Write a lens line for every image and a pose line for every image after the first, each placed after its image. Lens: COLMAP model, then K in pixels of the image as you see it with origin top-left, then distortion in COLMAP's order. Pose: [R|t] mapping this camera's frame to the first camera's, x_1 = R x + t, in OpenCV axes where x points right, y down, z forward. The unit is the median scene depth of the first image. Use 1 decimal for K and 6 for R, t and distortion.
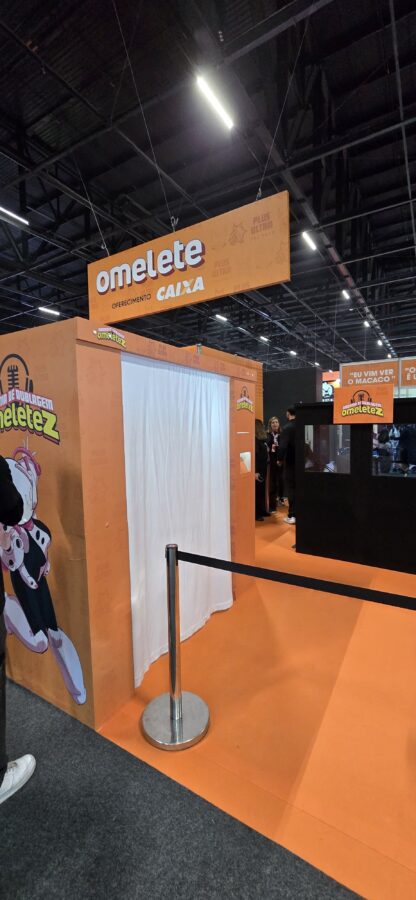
lens RADIAL K [[366.0, 0, 207.7], [0, 366.0, 448.7], [0, 0, 1]] dist [-0.001716, -0.000181]
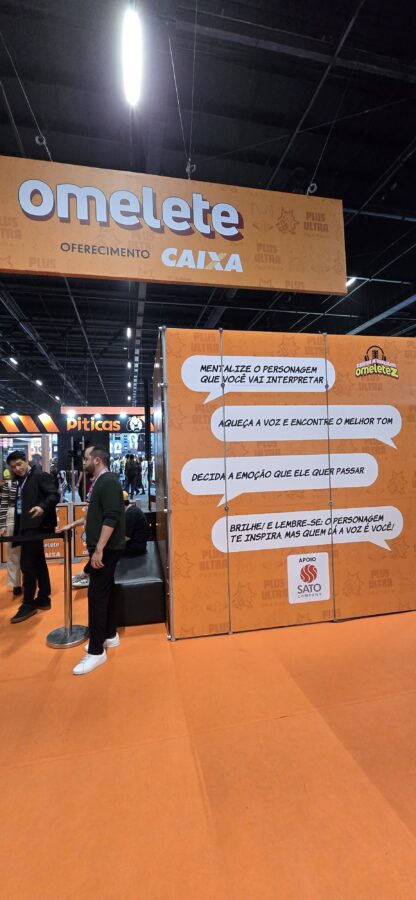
lens RADIAL K [[366.0, 0, 208.0], [0, 366.0, 451.0], [0, 0, 1]] dist [-0.001716, -0.000181]
pose [[0.725751, 0.017686, 0.687730, -0.539635], [0.050139, 0.995651, -0.078516, -0.015348], [-0.686128, 0.091465, 0.721708, 0.512797]]
